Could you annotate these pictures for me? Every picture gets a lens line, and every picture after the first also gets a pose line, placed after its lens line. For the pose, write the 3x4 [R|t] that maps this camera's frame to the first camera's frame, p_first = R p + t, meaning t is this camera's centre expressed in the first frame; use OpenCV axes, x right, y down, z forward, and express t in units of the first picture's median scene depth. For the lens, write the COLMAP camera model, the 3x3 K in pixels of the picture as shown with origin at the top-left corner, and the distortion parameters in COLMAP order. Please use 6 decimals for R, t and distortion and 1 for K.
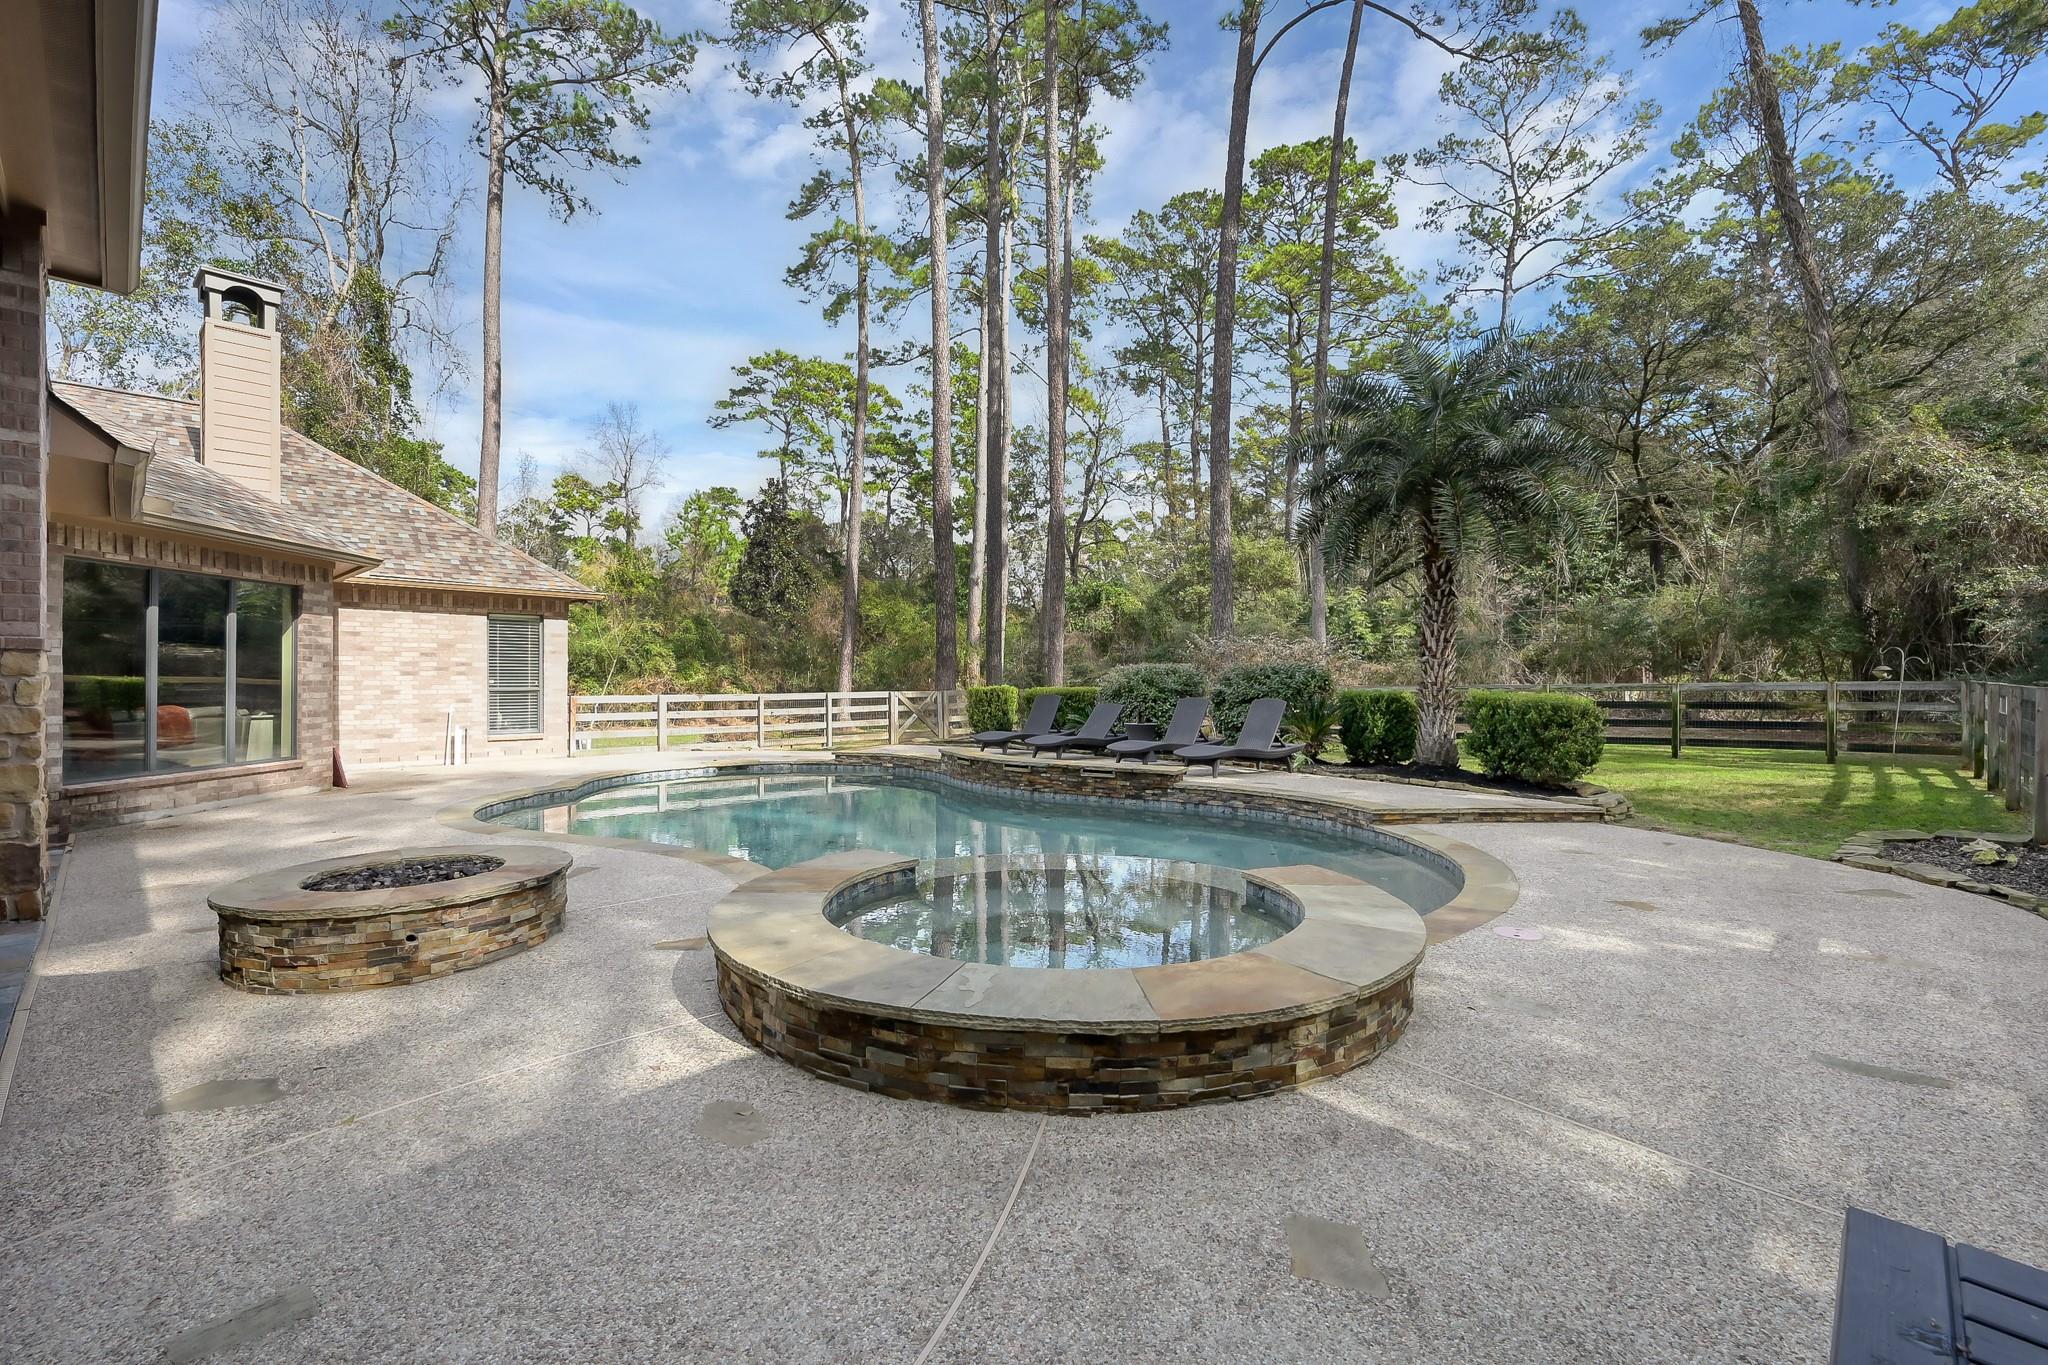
lens RADIAL K [[868.1, 0, 1024.0], [0, 868.1, 682.5], [0, 0, 1]] dist [0.001353, -0.000329]
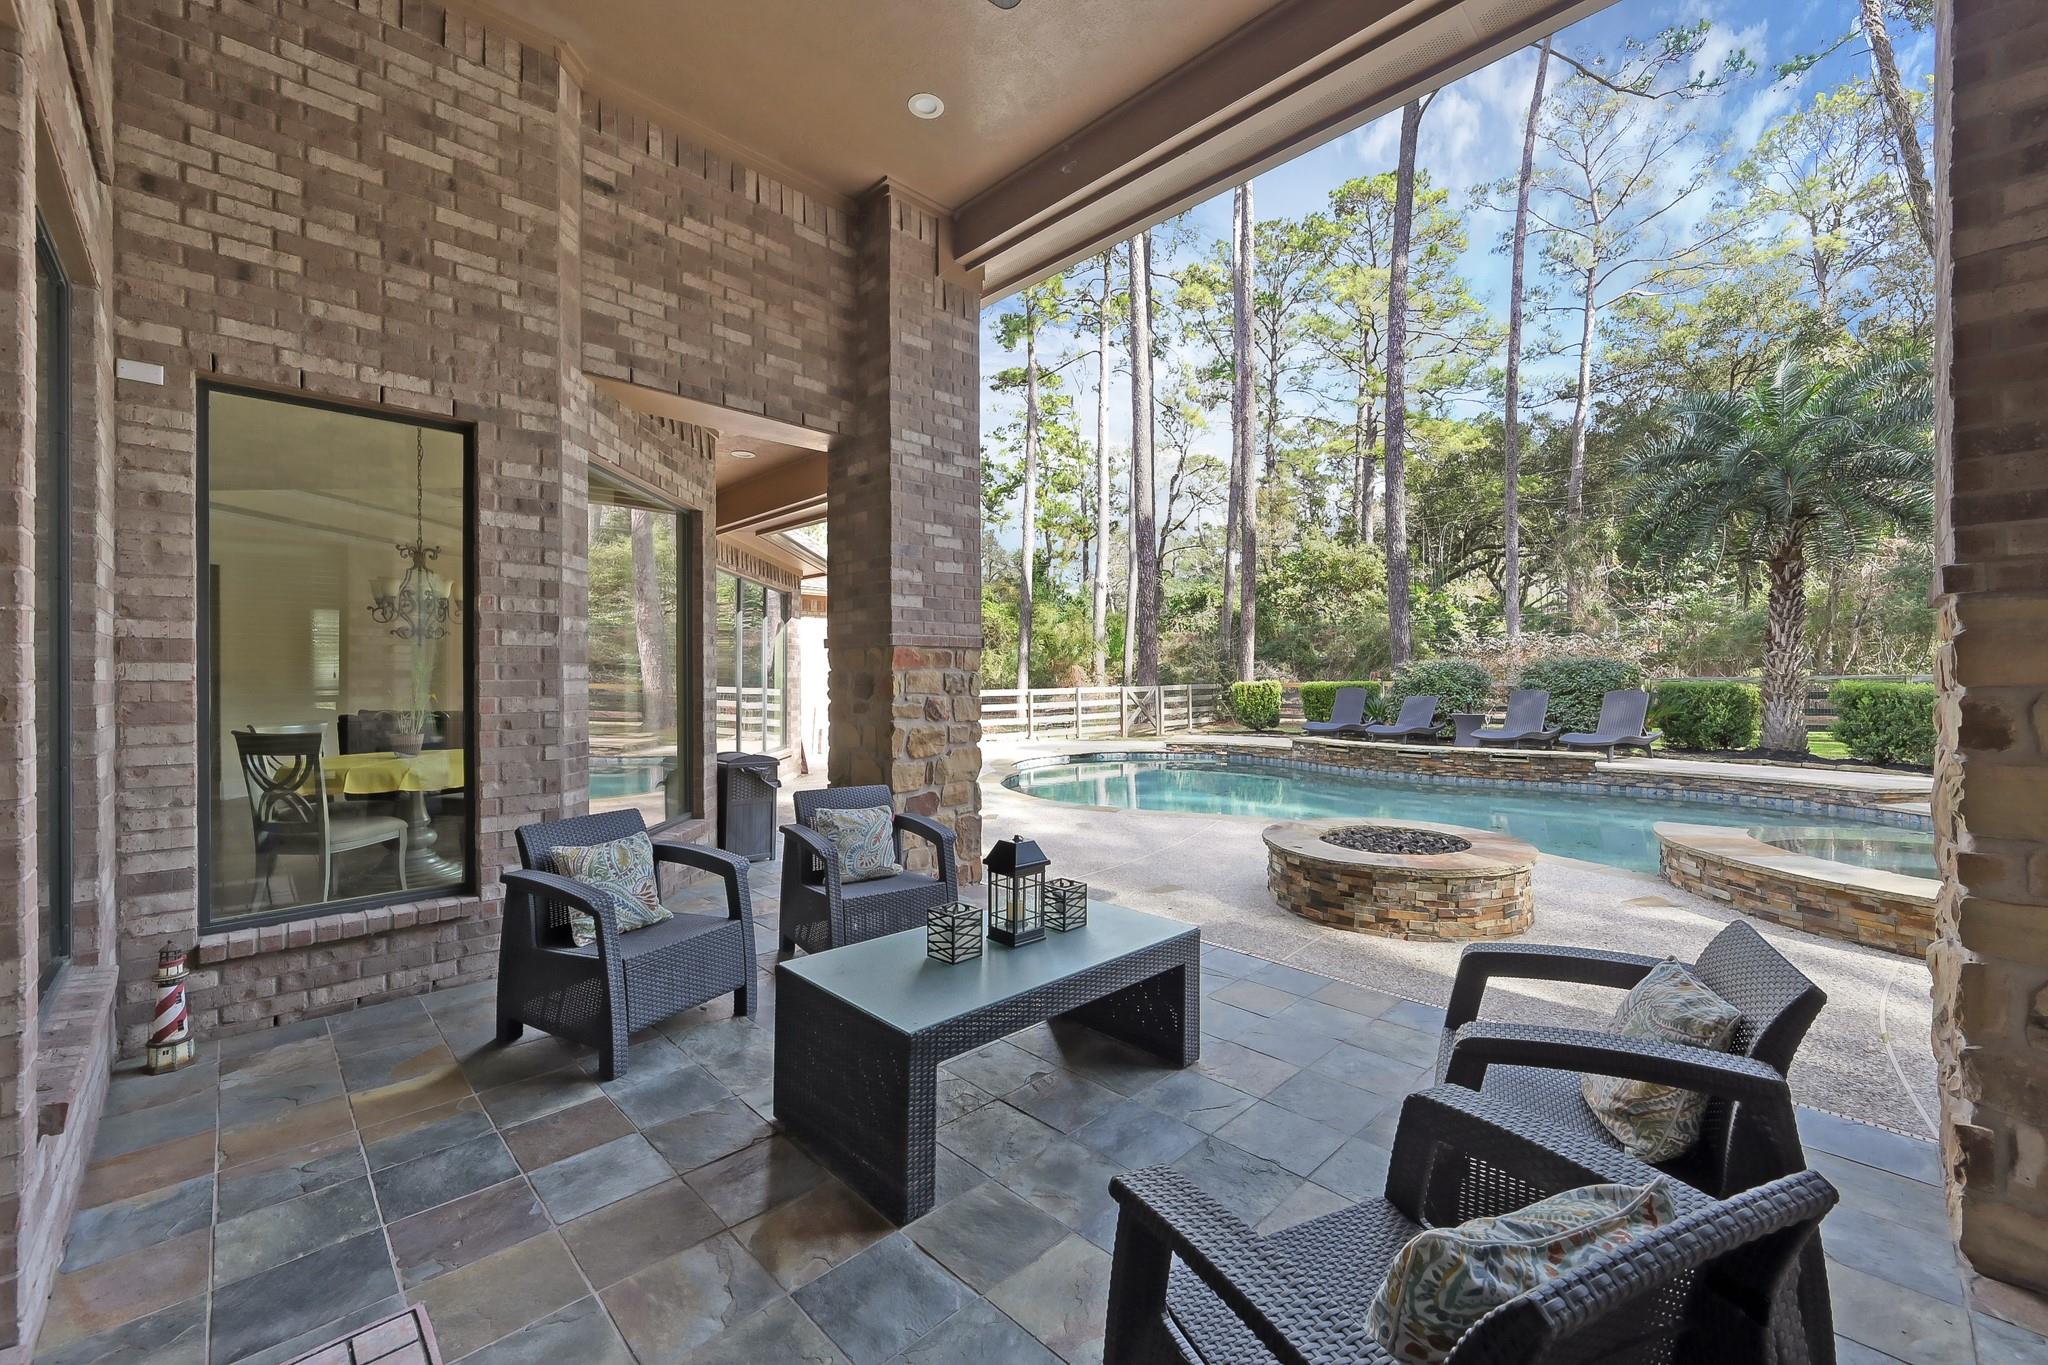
lens RADIAL K [[807.4, 0, 1047.8], [0, 807.4, 677.0], [0, 0, 1]] dist [0.000735, 0.000397]
pose [[0.999746, -0.005756, -0.021805, -0.277757], [0.005701, 0.999980, -0.002559, 0.000138], [0.021819, 0.002434, 0.999759, -0.021579]]
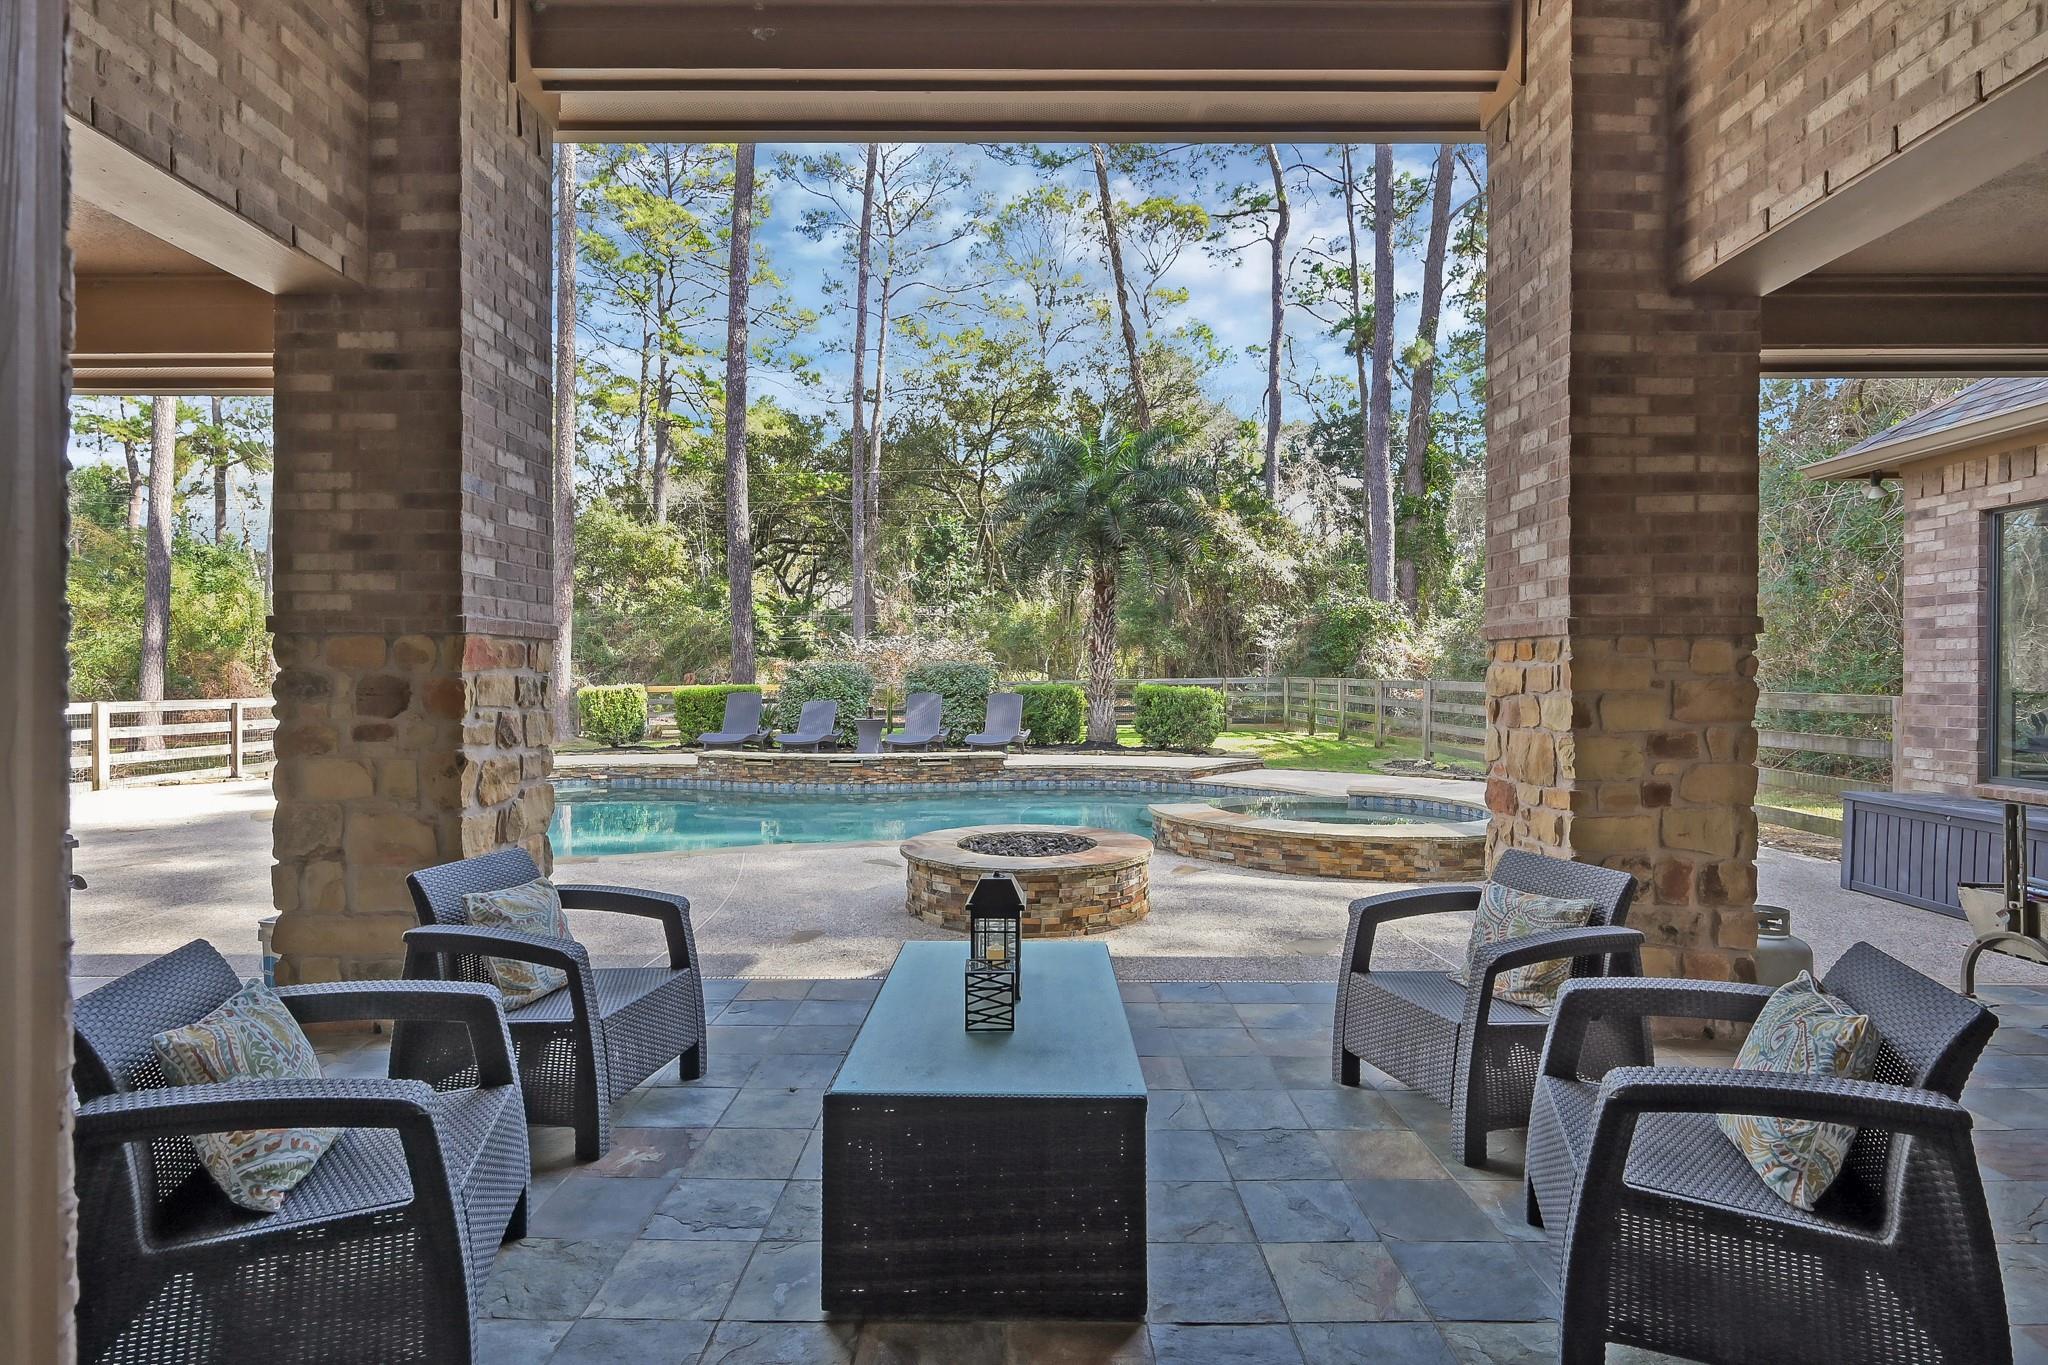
lens RADIAL K [[955.3, 0, 1024.0], [0, 955.3, 682.5], [0, 0, 1]] dist [-0.001627, 0.000676]
pose [[0.734891, -0.005404, 0.678164, -0.384189], [0.003295, 0.999985, 0.004398, -0.001197], [-0.678177, -0.000997, 0.734898, 0.013869]]
